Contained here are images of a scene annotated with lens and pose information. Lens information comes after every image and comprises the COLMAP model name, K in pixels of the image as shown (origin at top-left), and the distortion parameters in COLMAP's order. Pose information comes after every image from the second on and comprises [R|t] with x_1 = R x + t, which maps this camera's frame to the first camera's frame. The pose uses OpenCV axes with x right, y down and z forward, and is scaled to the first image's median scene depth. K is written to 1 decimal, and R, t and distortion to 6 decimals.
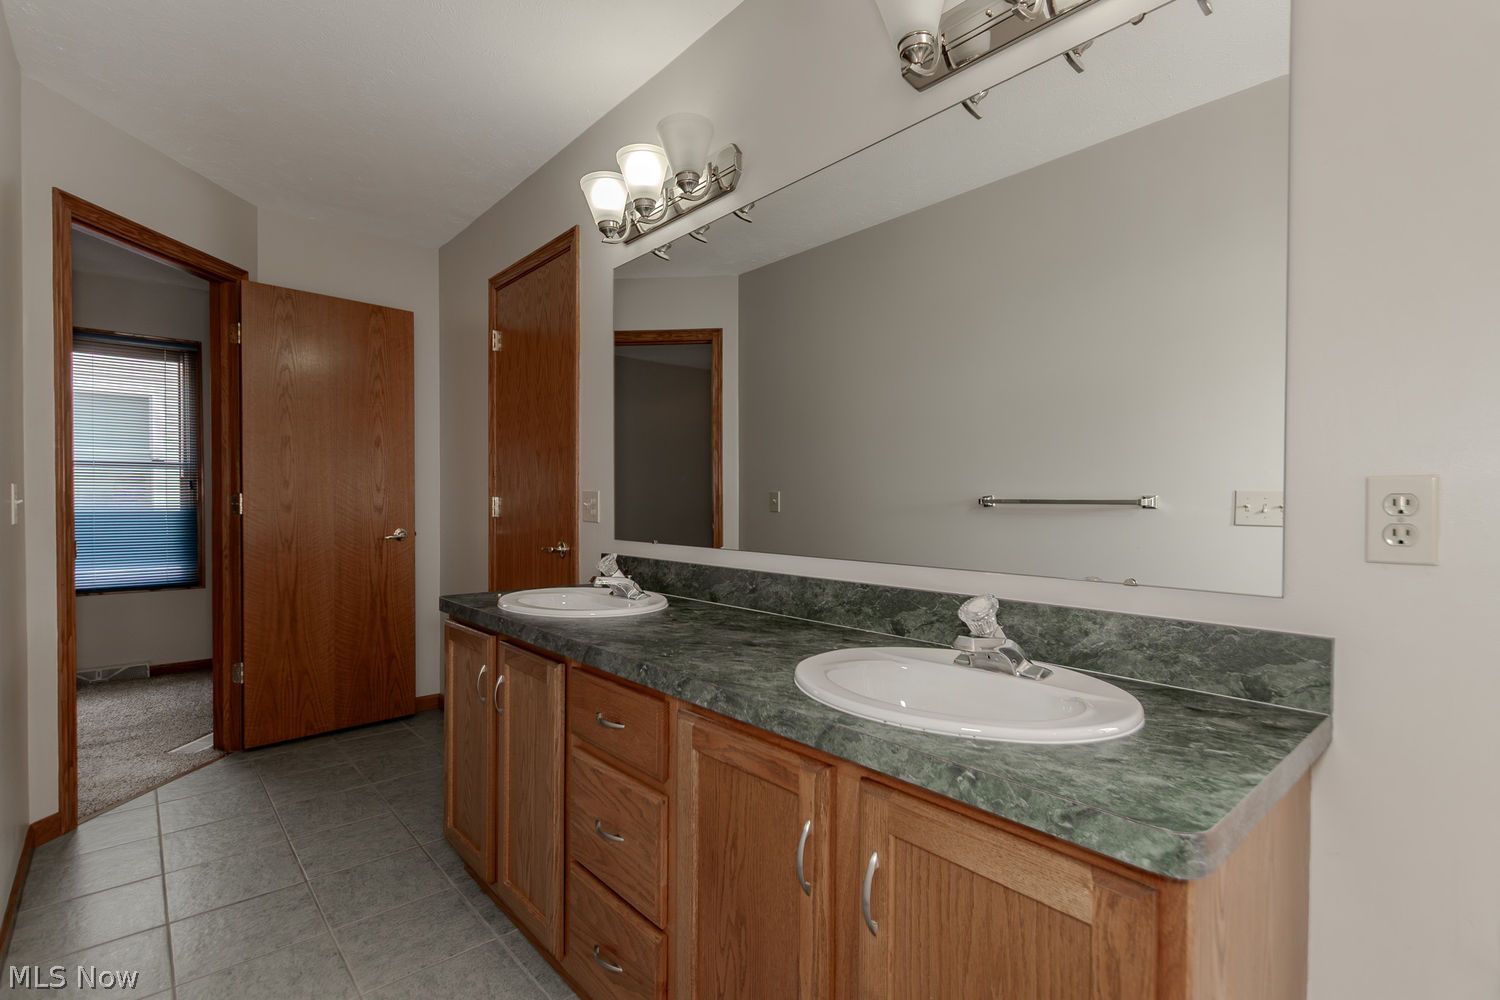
lens RADIAL K [[703.6, 0, 751.0], [0, 703.6, 503.3], [0, 0, 1]] dist [0.008606, -0.004418]
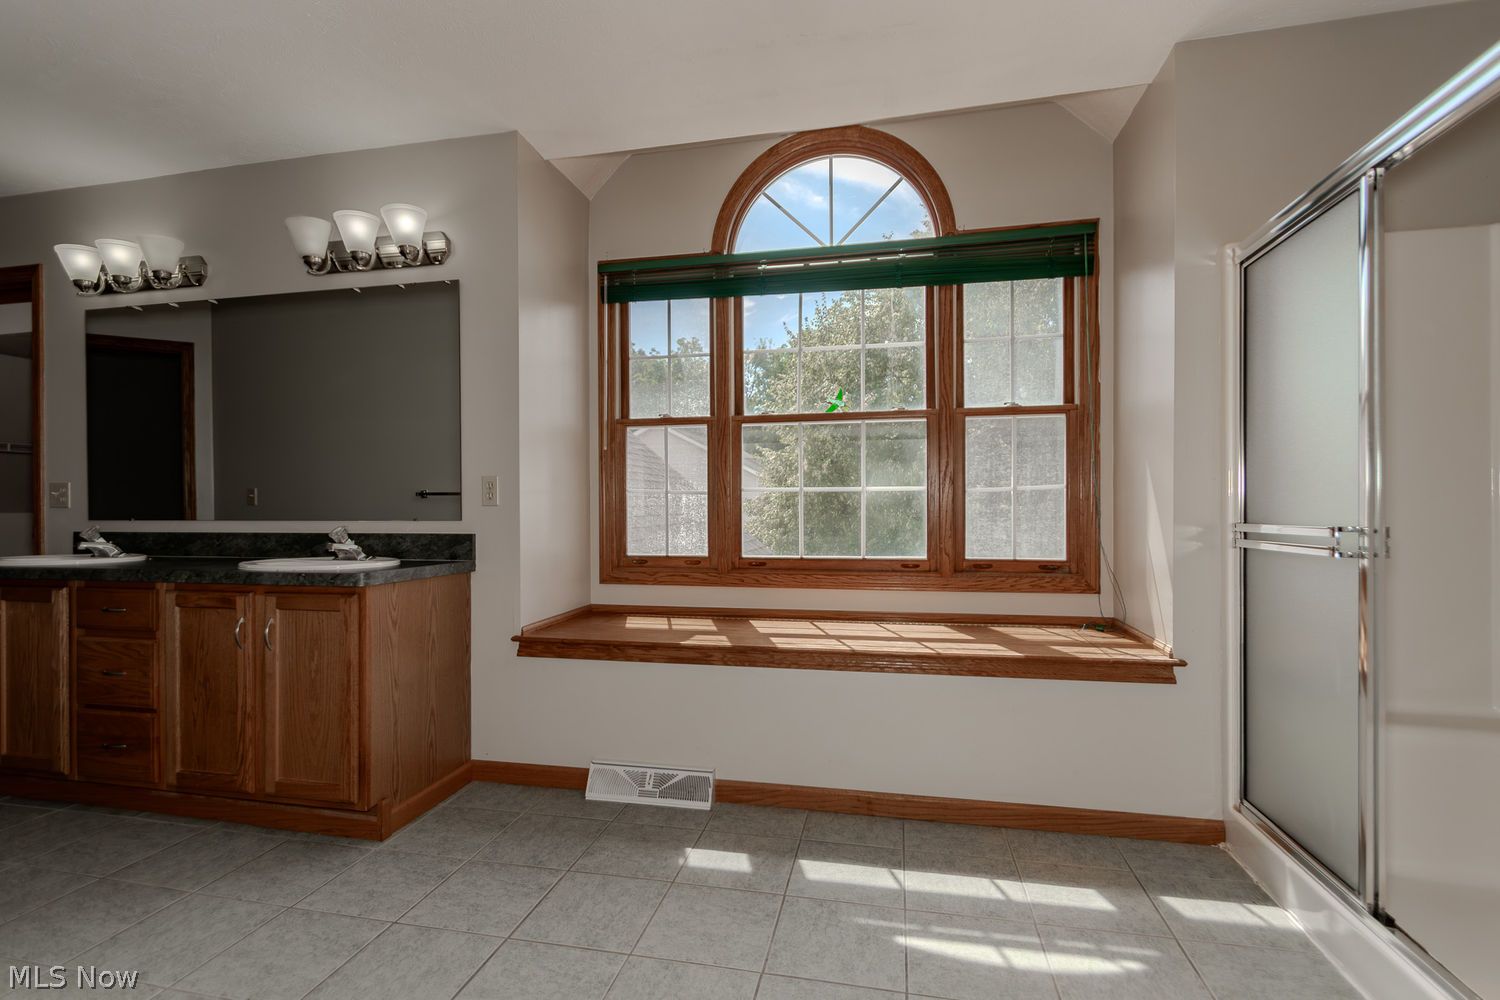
lens RADIAL K [[703.6, 0, 738.7], [0, 703.6, 511.7], [0, 0, 1]] dist [0.008606, -0.004418]
pose [[0.818125, -0.011484, 0.574926, 0.043271], [0.009654, 0.999934, 0.006236, 0.048346], [-0.574960, 0.000449, 0.818182, -0.901251]]
